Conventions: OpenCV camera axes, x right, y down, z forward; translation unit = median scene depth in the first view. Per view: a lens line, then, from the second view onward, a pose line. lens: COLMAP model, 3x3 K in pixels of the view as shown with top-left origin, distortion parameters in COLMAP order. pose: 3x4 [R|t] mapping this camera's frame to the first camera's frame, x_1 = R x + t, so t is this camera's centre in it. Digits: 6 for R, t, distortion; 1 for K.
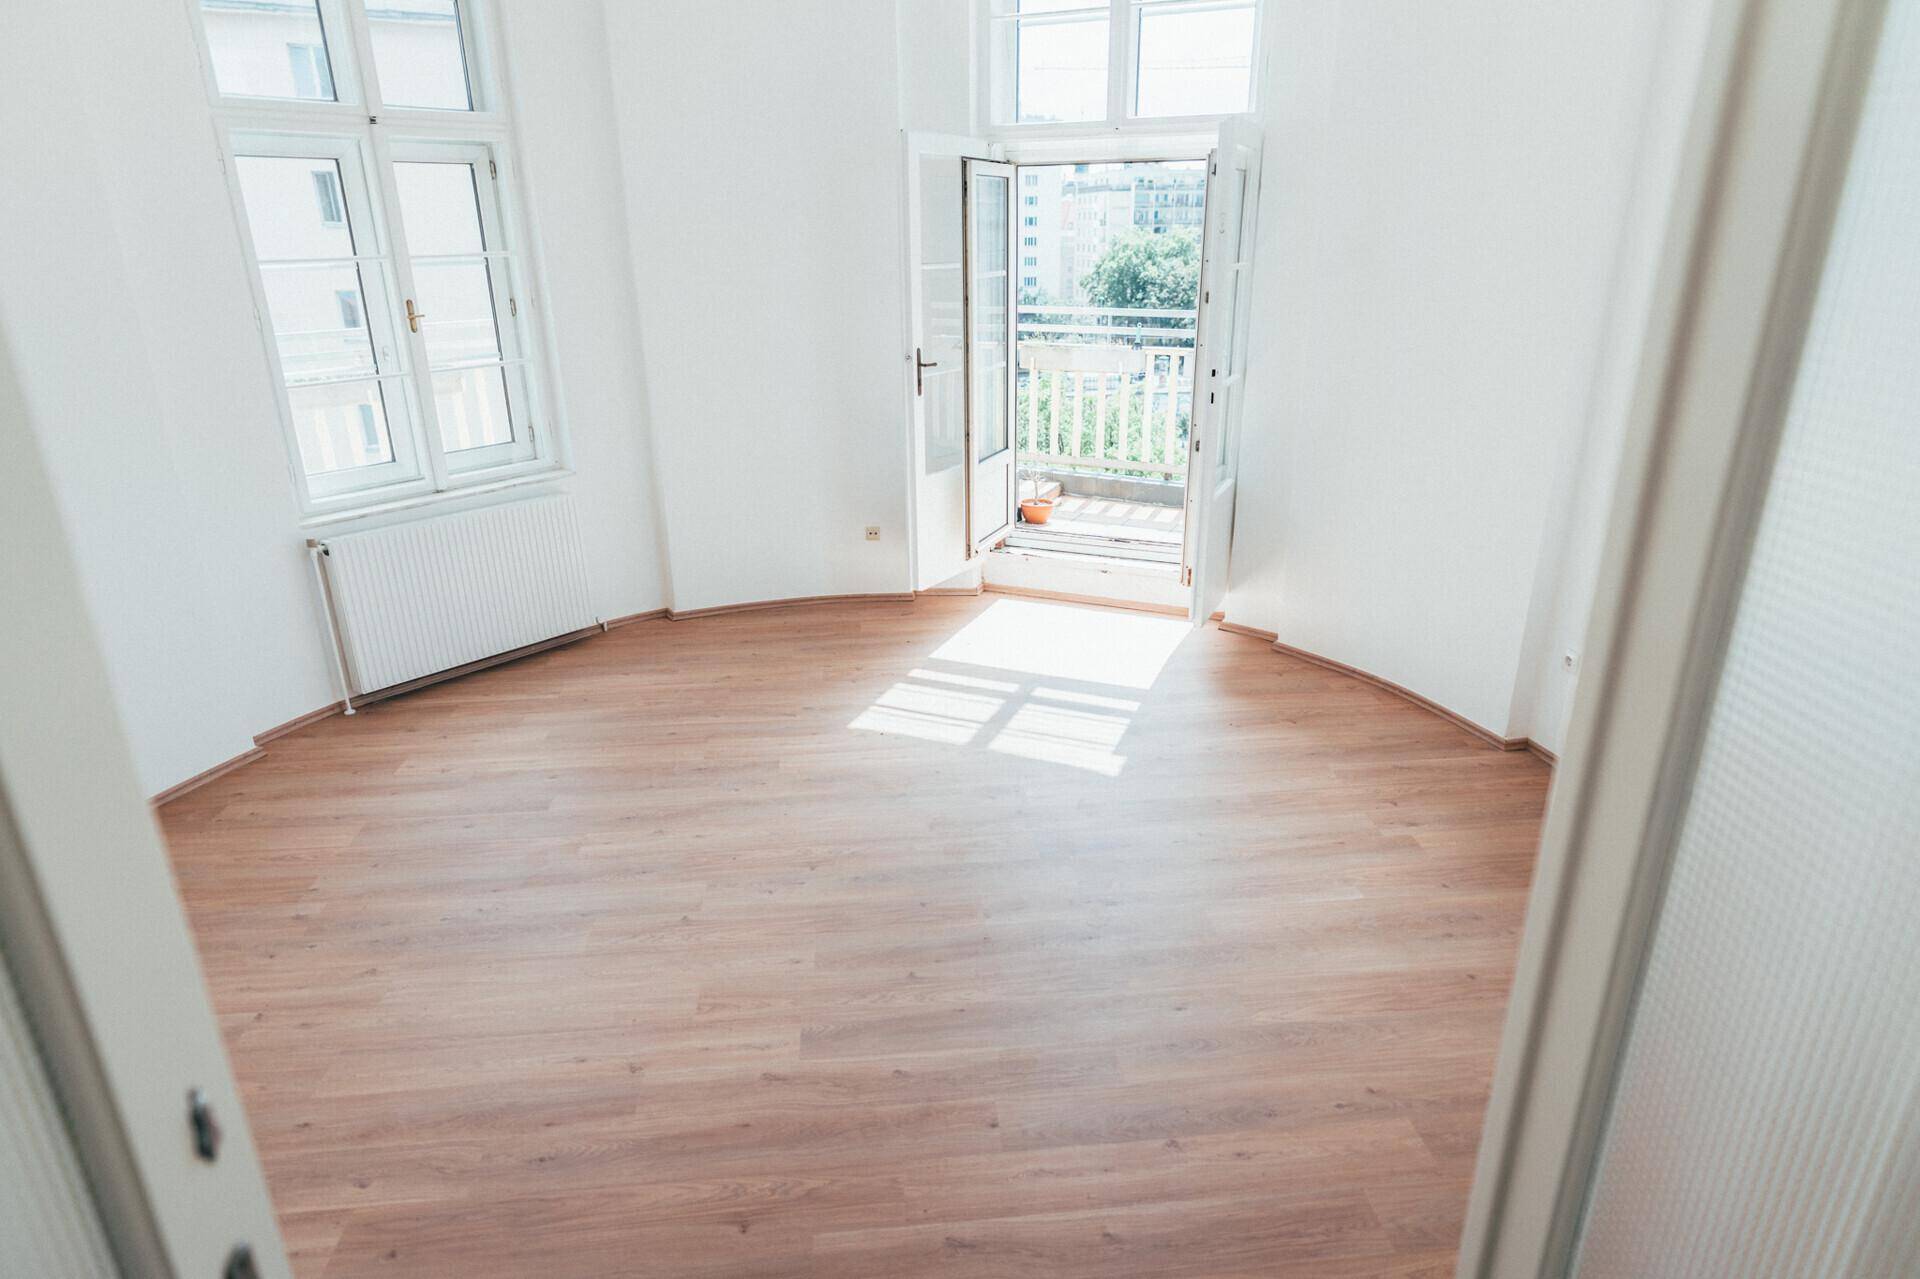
lens RADIAL K [[1121.9, 0, 966.7], [0, 1121.9, 638.0], [0, 0, 1]] dist [0.001080, 0.002316]
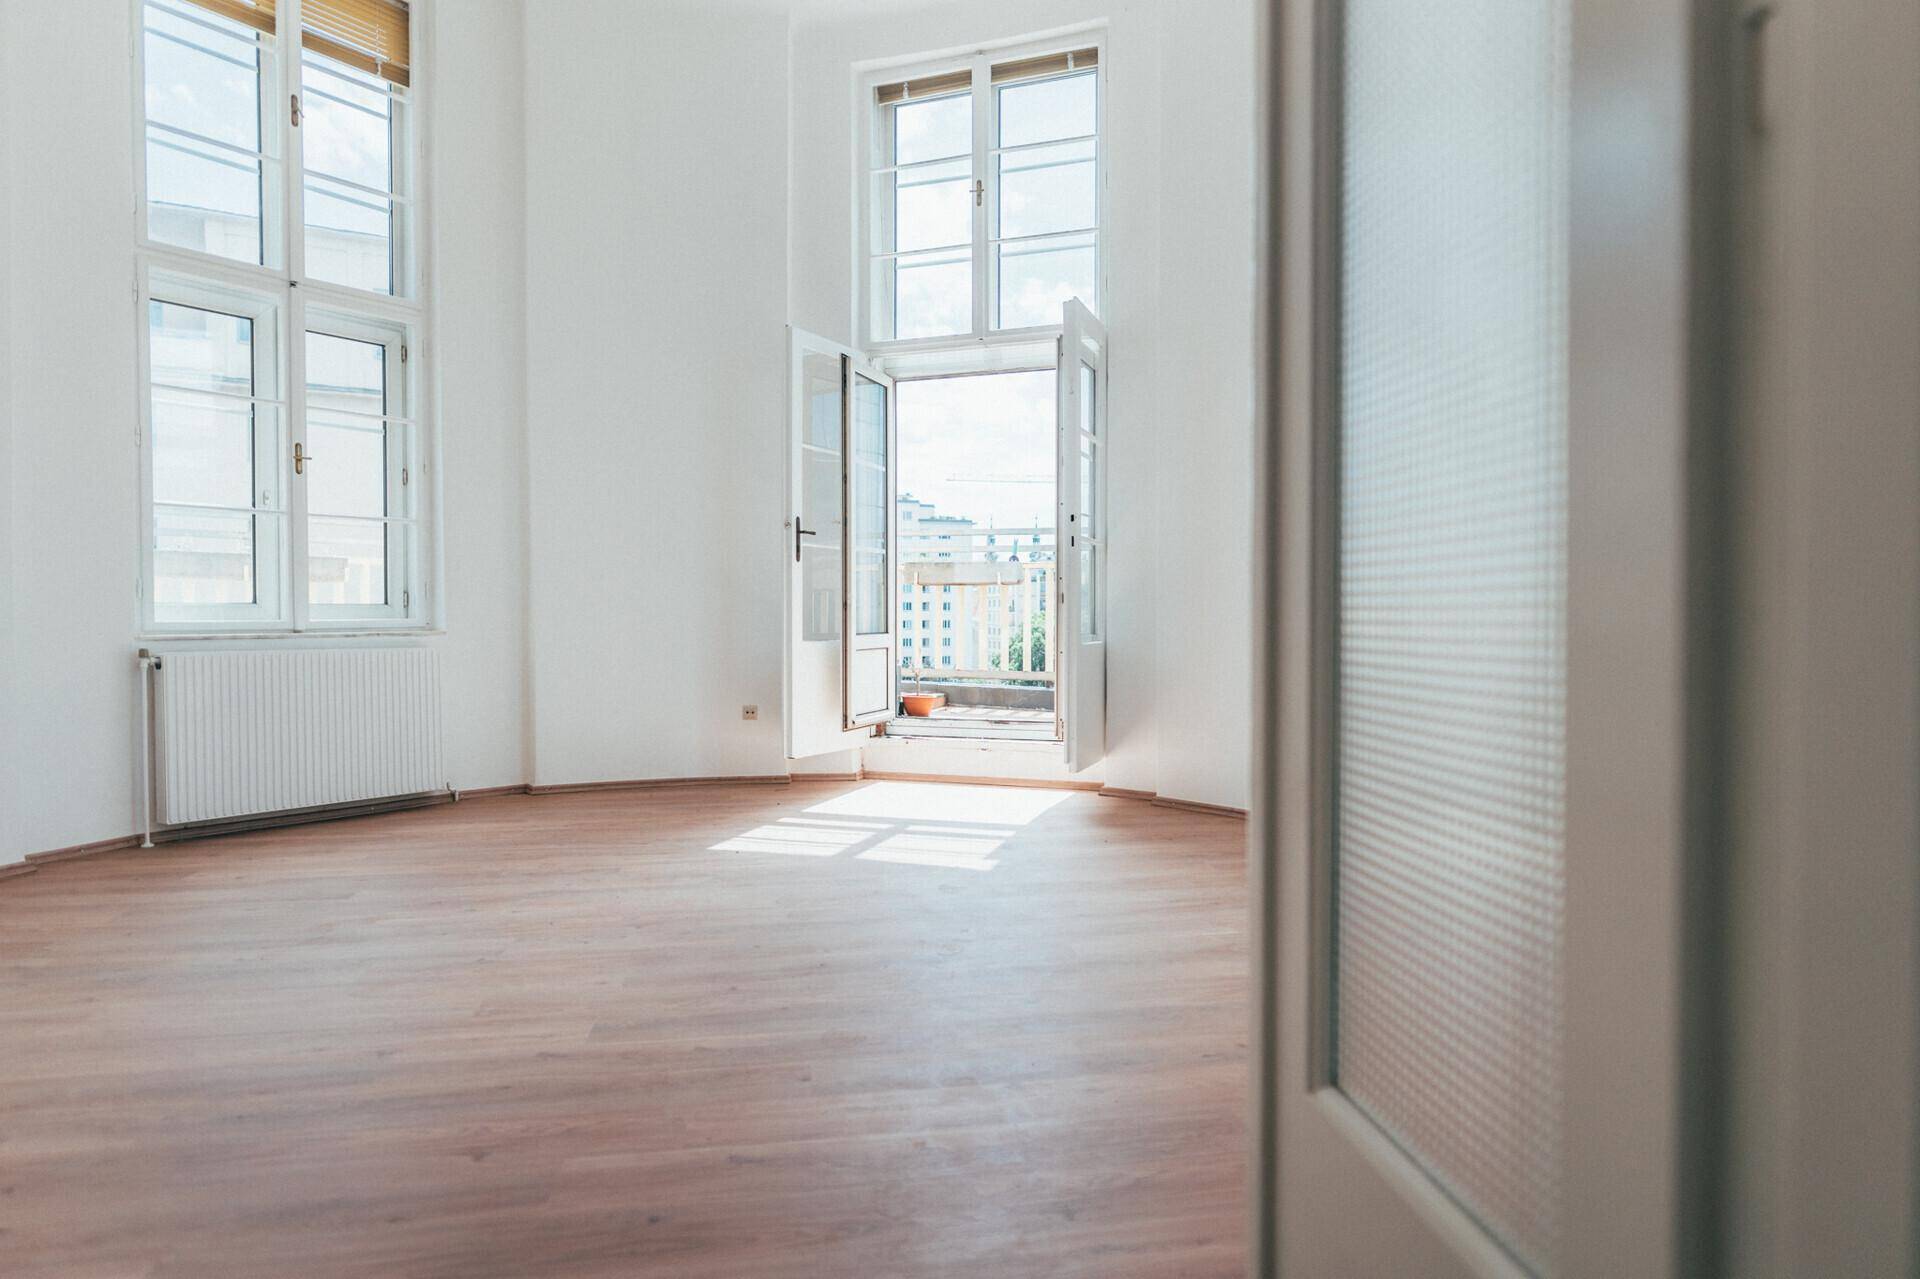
lens RADIAL K [[1121.9, 0, 966.7], [0, 1121.9, 638.0], [0, 0, 1]] dist [0.001080, 0.002316]
pose [[0.997470, 0.008361, 0.070588, 0.044222], [0.015741, 0.942423, -0.334054, 0.215628], [-0.069317, 0.334320, 0.939907, 0.043329]]
